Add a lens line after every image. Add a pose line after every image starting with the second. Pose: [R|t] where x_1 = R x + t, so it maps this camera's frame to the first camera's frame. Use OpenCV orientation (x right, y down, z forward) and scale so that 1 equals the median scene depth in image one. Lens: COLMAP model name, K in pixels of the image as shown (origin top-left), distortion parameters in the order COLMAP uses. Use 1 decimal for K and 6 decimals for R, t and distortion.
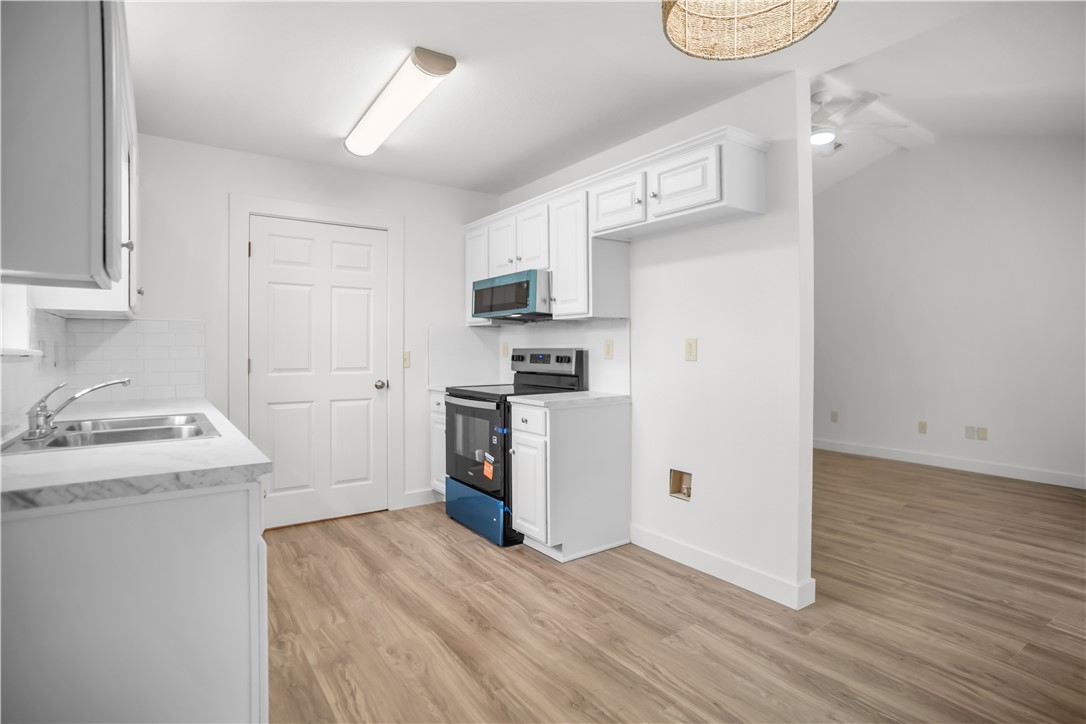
lens RADIAL K [[549.2, 0, 545.2], [0, 549.2, 356.5], [0, 0, 1]] dist [-0.063997, 0.046693]
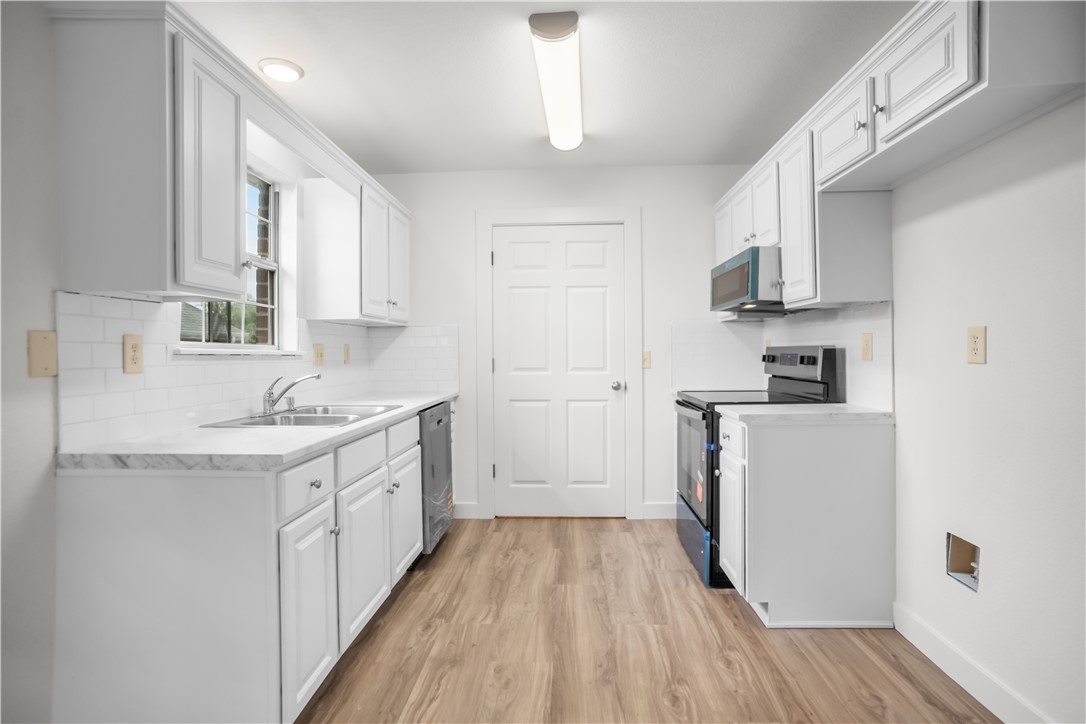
lens RADIAL K [[549.2, 0, 545.2], [0, 549.2, 356.5], [0, 0, 1]] dist [-0.063997, 0.046693]
pose [[0.787399, 0.000217, -0.616444, 0.243857], [-0.001053, 0.999999, -0.000992, 0.001508], [0.616443, 0.001430, 0.787398, 0.211948]]
